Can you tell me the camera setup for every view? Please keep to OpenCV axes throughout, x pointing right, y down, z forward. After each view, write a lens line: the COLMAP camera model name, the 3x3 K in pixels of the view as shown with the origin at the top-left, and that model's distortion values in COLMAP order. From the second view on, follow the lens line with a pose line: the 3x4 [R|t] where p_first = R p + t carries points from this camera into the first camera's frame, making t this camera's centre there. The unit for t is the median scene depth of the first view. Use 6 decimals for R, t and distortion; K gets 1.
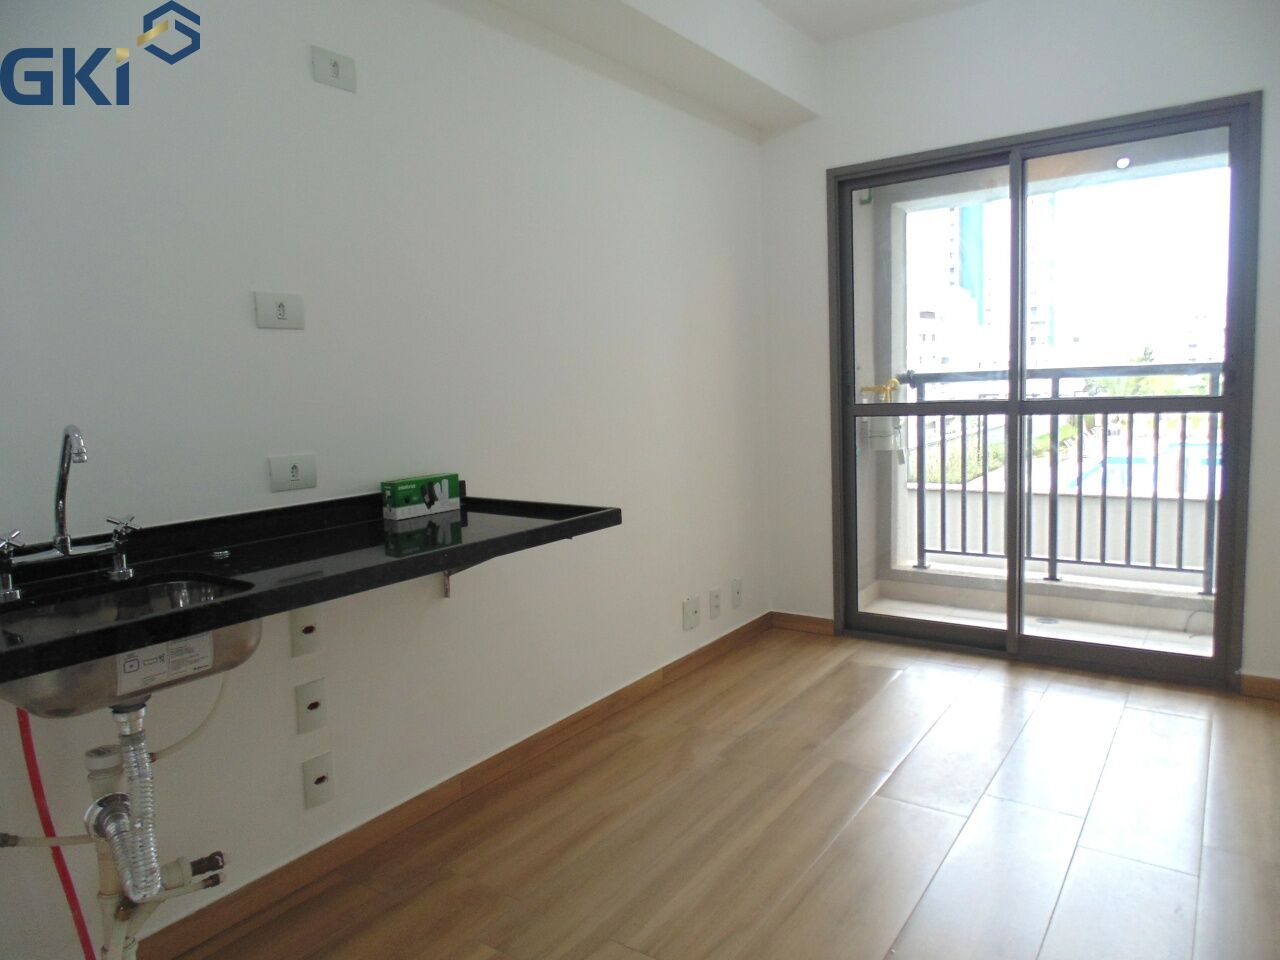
lens RADIAL K [[863.9, 0, 640.0], [0, 863.9, 480.0], [0, 0, 1]] dist [-0.010370, -0.001063]
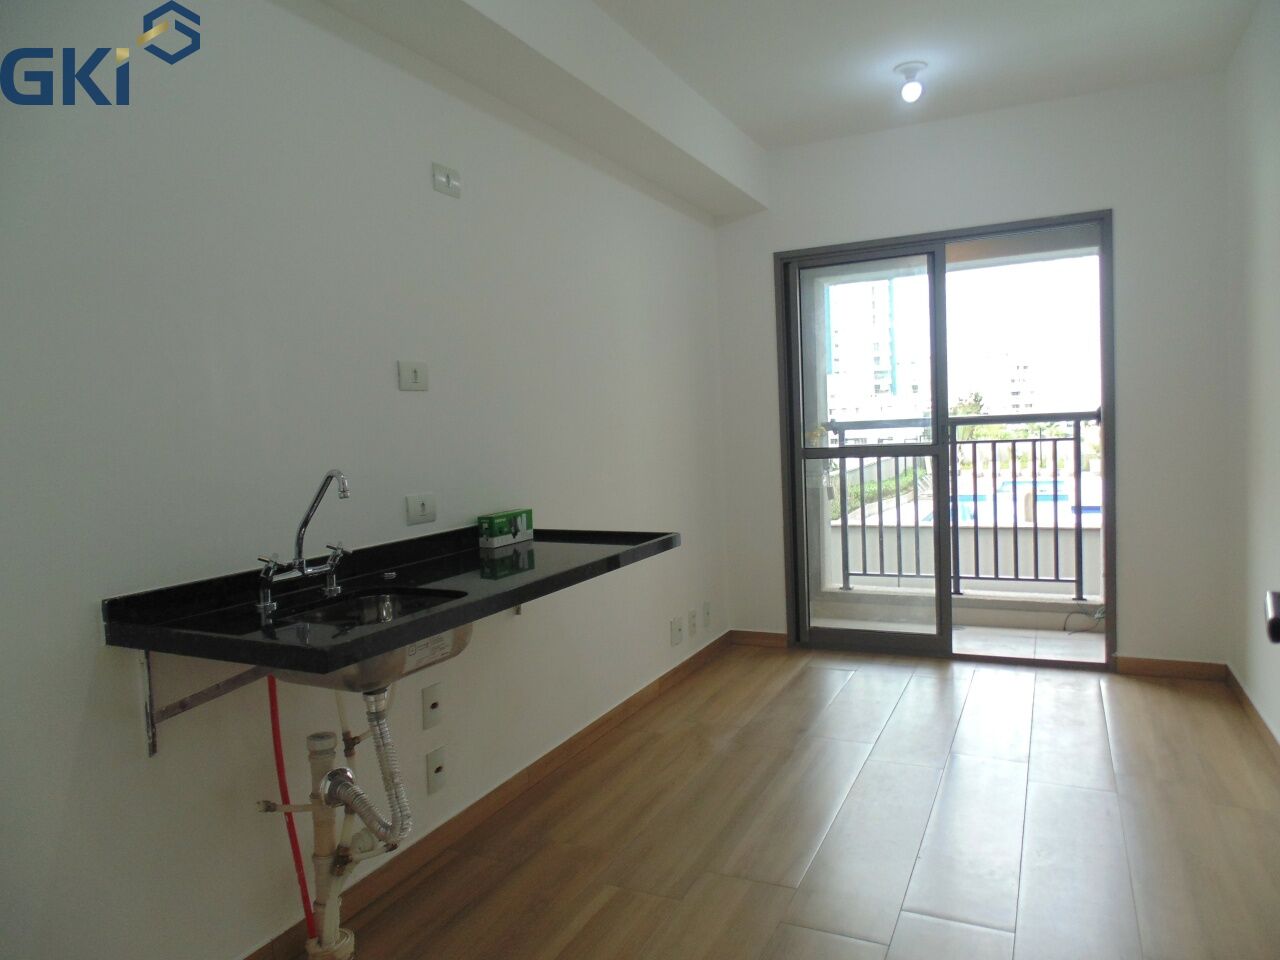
lens RADIAL K [[863.9, 0, 640.0], [0, 863.9, 480.0], [0, 0, 1]] dist [-0.010370, -0.001063]
pose [[0.987450, -0.016099, 0.157111, -0.241272], [0.024598, 0.998328, -0.052303, 0.018056], [-0.156007, 0.055511, 0.986195, -0.200293]]
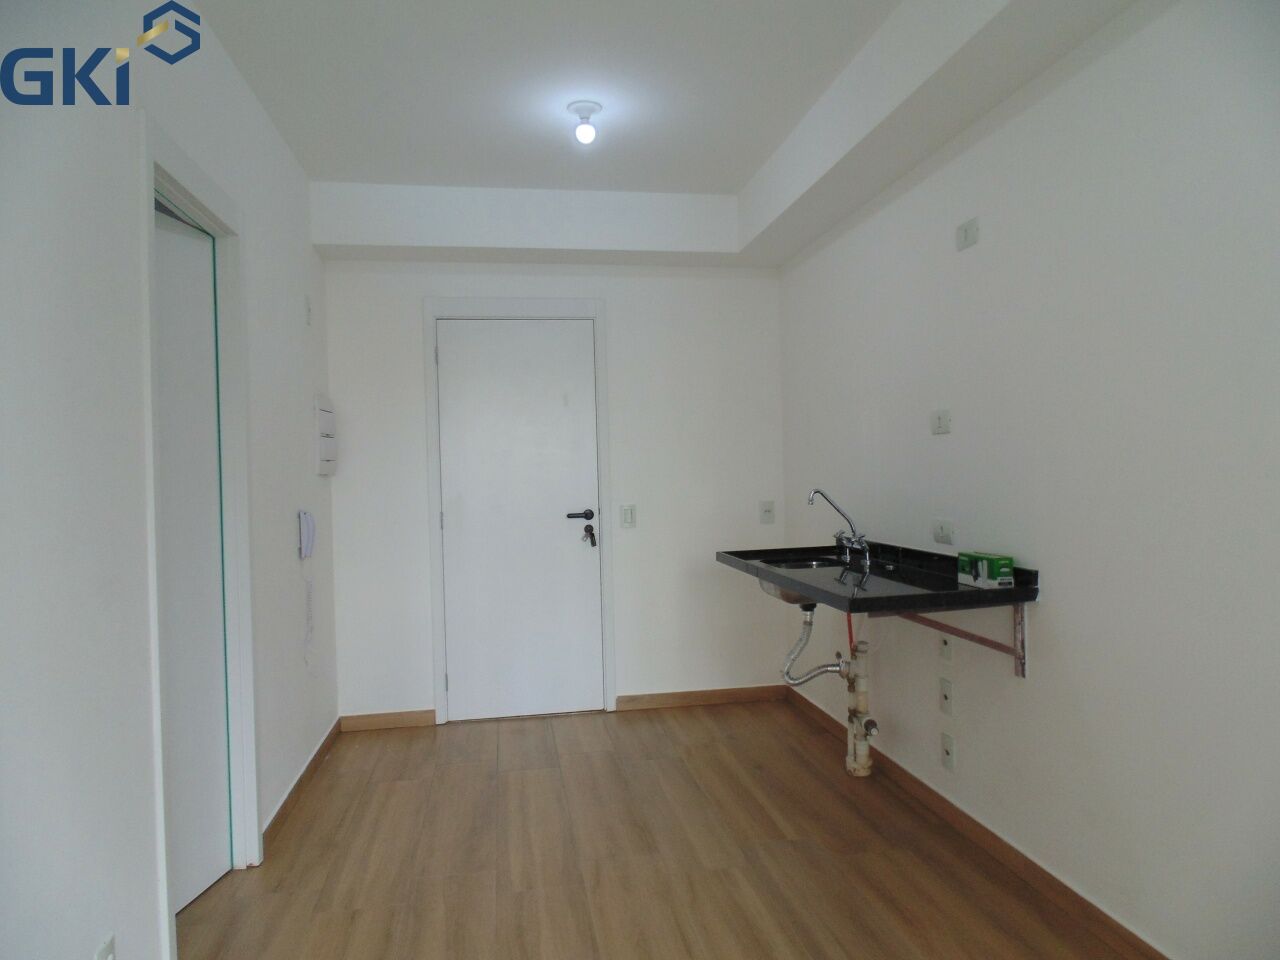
lens RADIAL K [[863.9, 0, 640.0], [0, 863.9, 480.0], [0, 0, 1]] dist [-0.010370, -0.001063]
pose [[-0.715858, 0.060056, -0.695658, 0.808629], [-0.027267, 0.993130, 0.113795, -0.205182], [0.697713, 0.100429, -0.709303, 1.388868]]
